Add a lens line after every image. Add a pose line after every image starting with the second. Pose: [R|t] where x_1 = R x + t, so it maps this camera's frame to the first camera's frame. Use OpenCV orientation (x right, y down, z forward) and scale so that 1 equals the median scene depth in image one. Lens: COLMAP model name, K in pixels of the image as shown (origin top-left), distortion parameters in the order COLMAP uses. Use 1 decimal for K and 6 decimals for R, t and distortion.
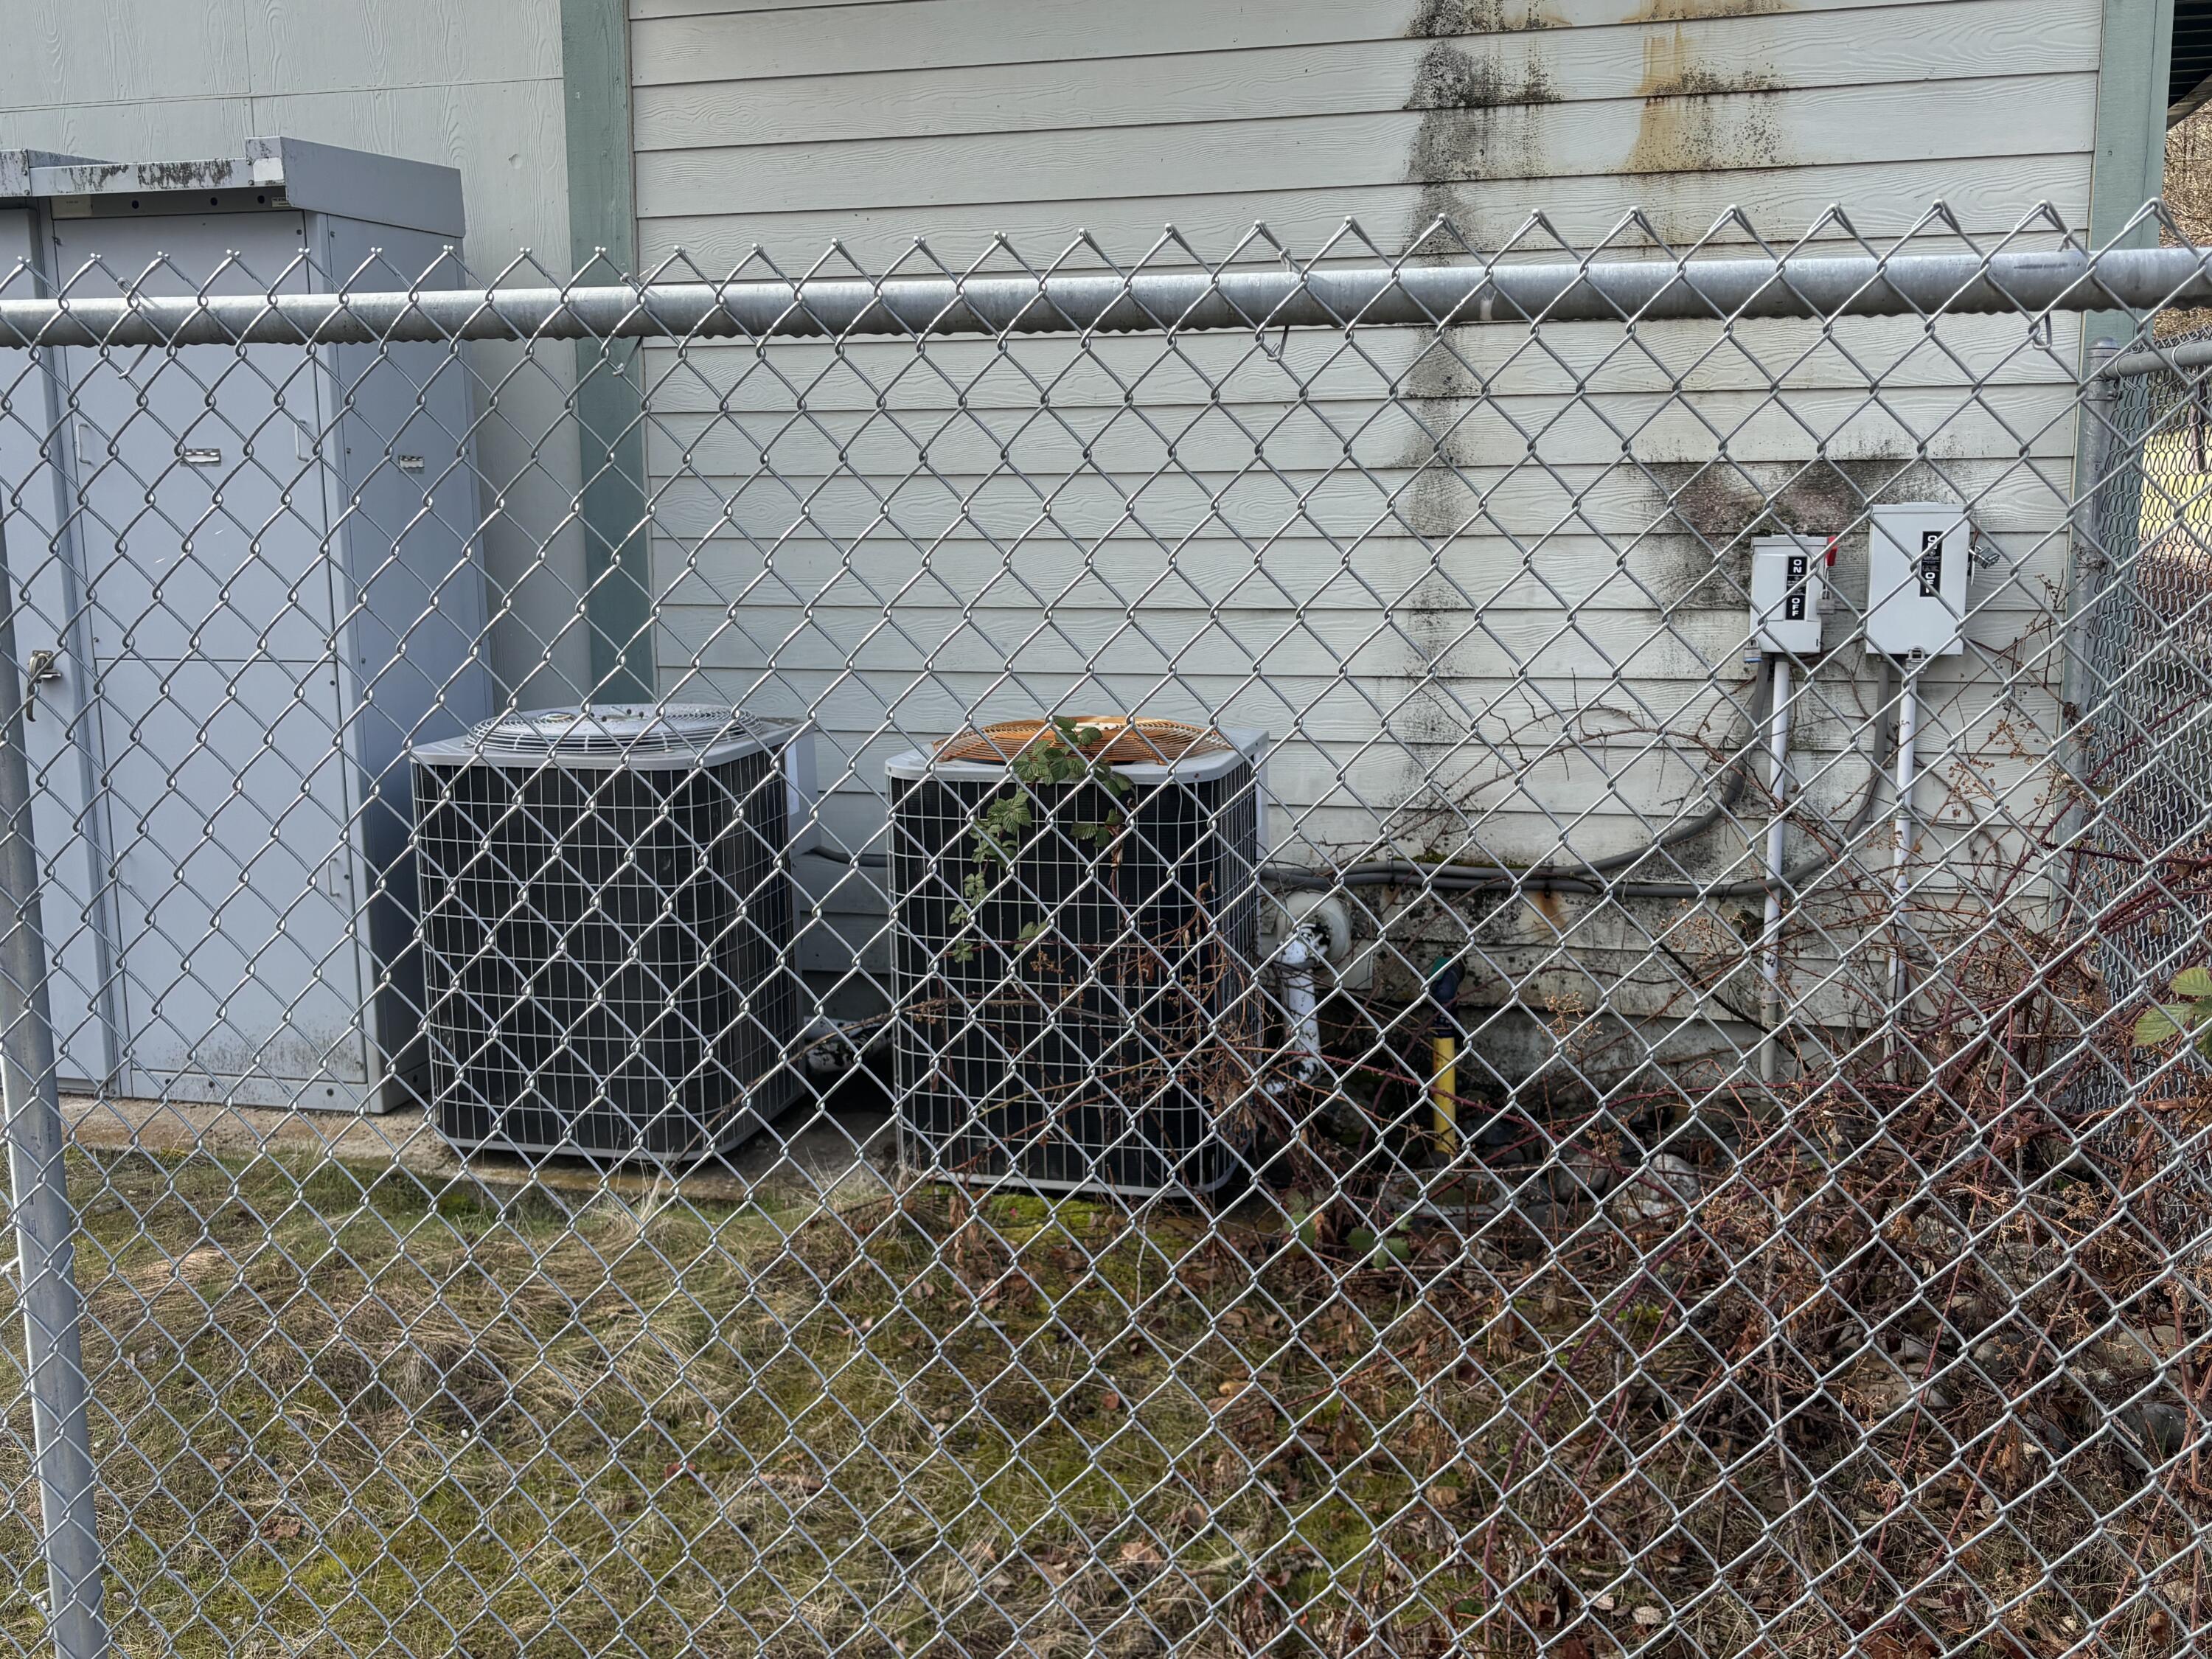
lens RADIAL K [[2075.9, 0, 1110.1], [0, 2075.9, 815.5], [0, 0, 1]] dist [0.024878, 0.000000]
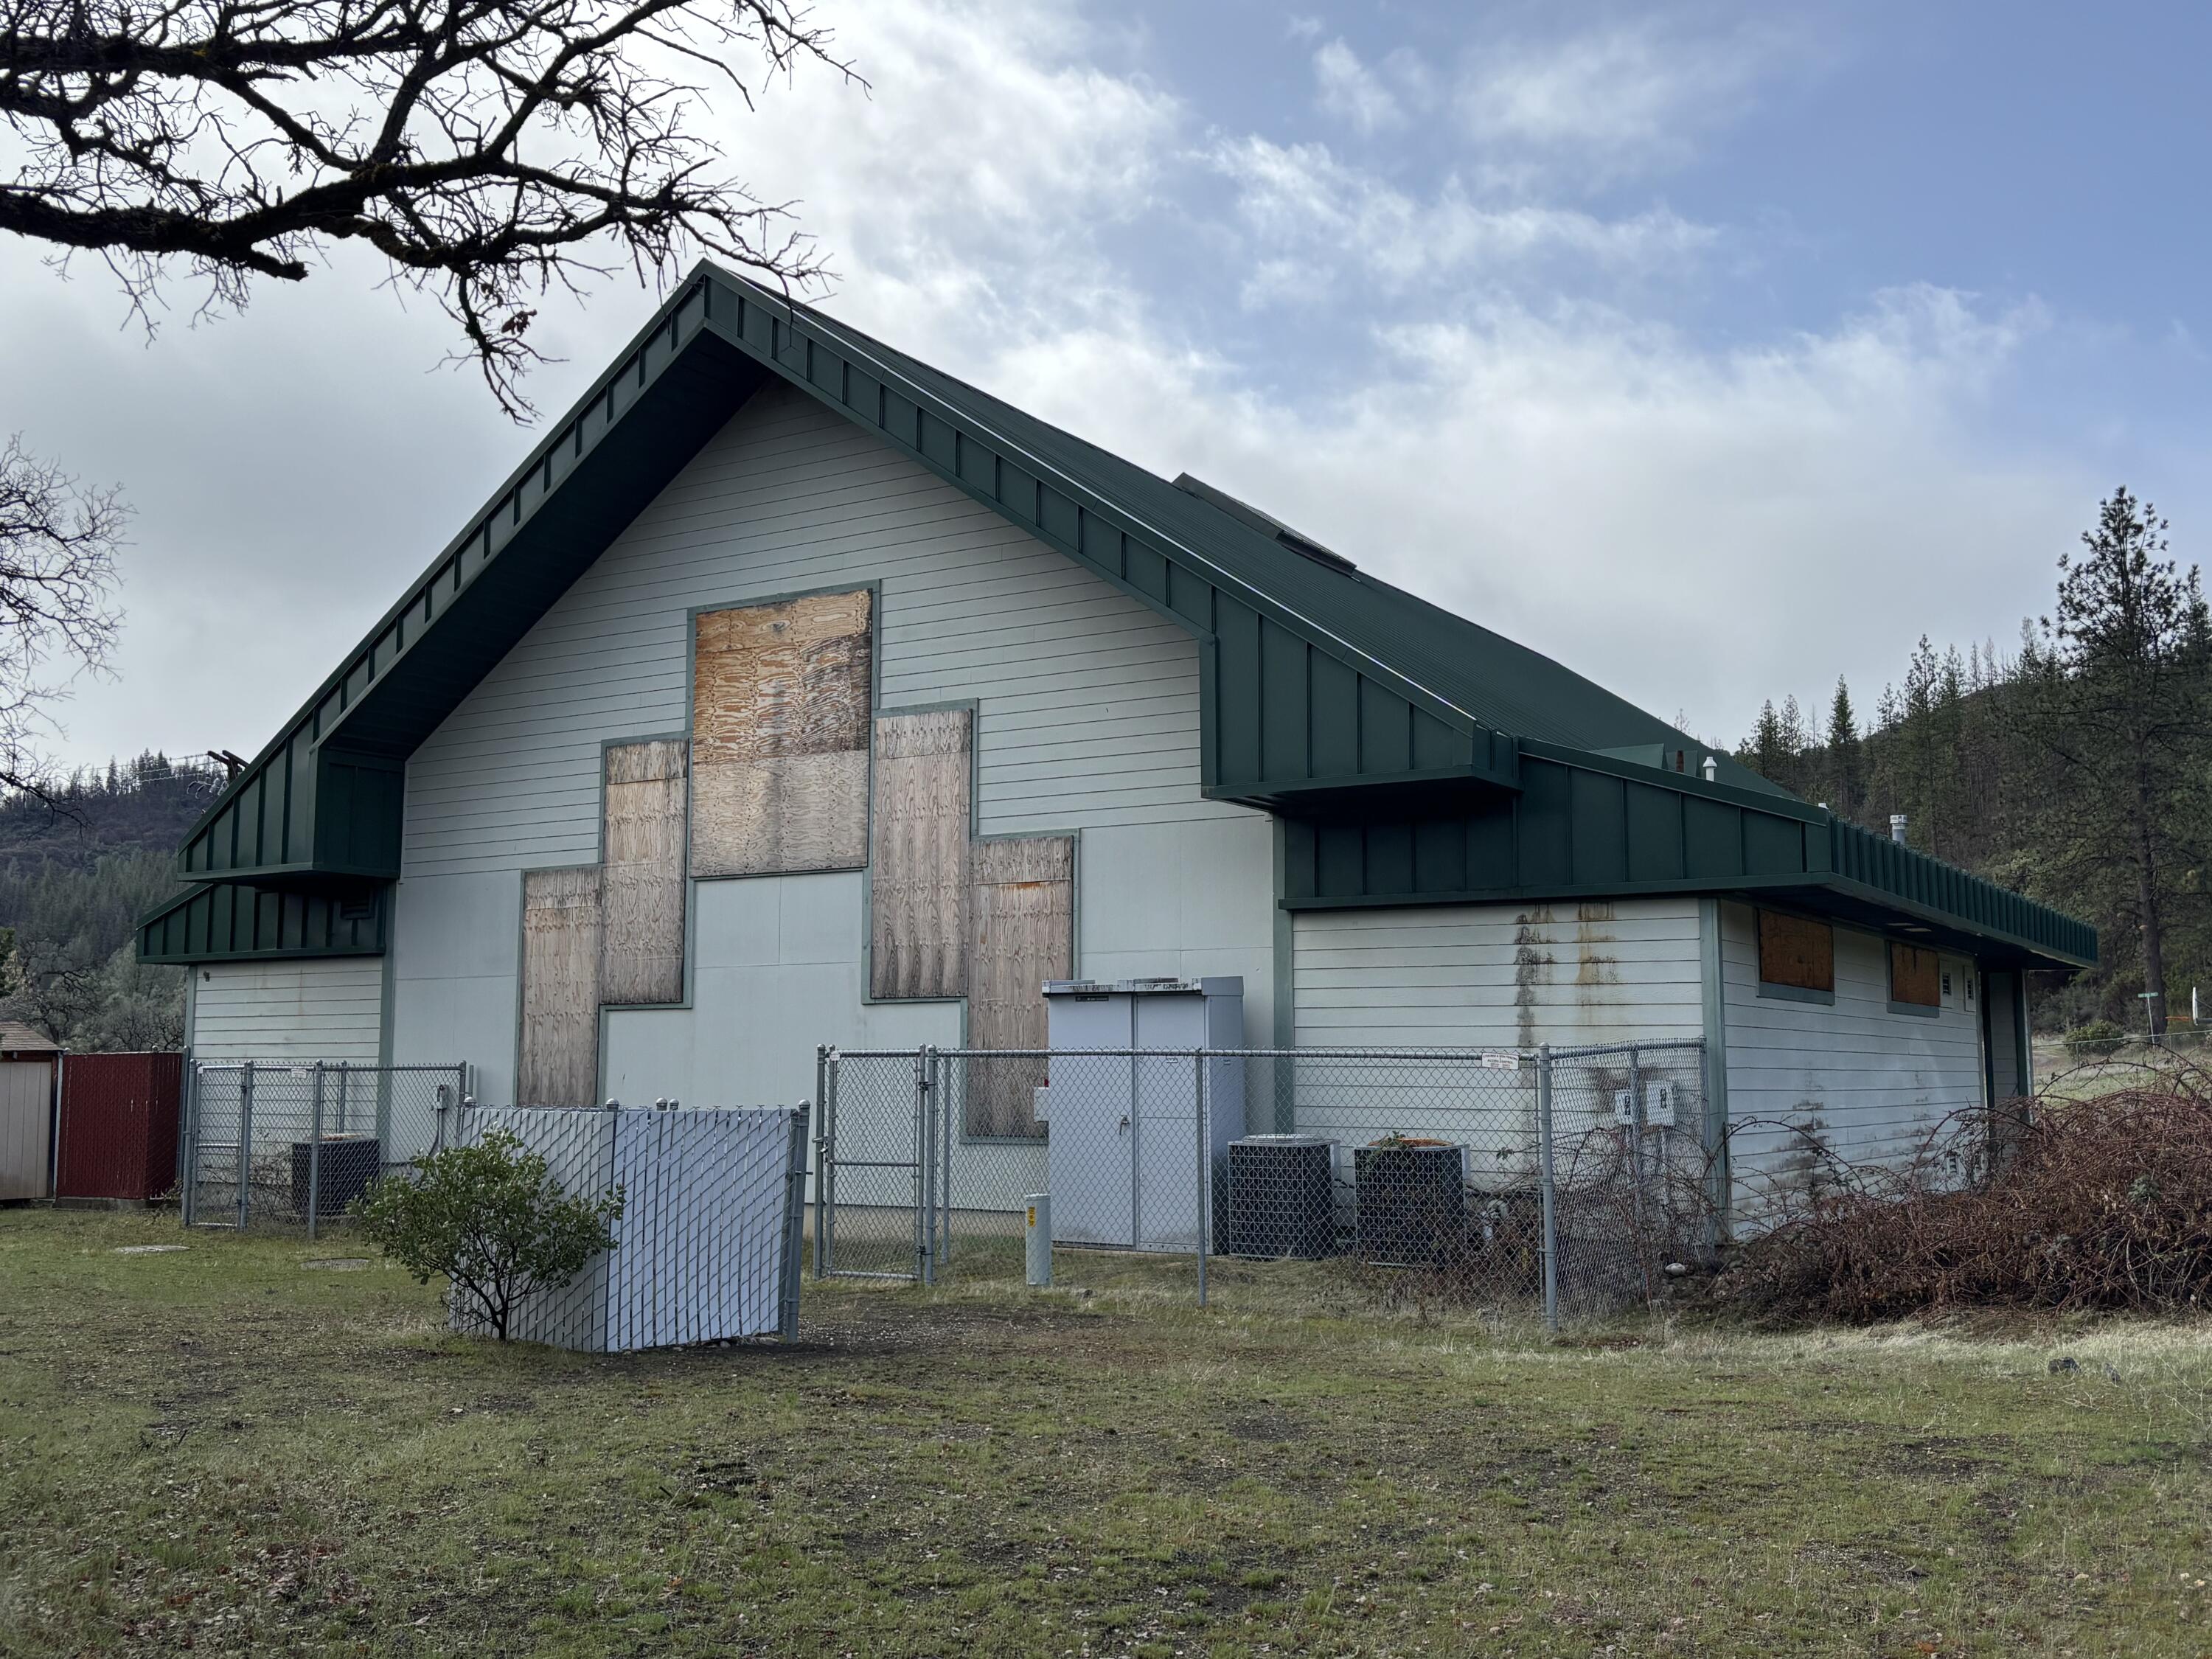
lens RADIAL K [[2075.9, 0, 1099.5], [0, 2075.9, 820.8], [0, 0, 1]] dist [0.024878, 0.000000]
pose [[0.949197, -0.026610, -0.313556, 0.583631], [-0.056424, 0.965878, -0.252776, 0.343345], [0.309583, 0.257626, 0.915307, -2.450279]]
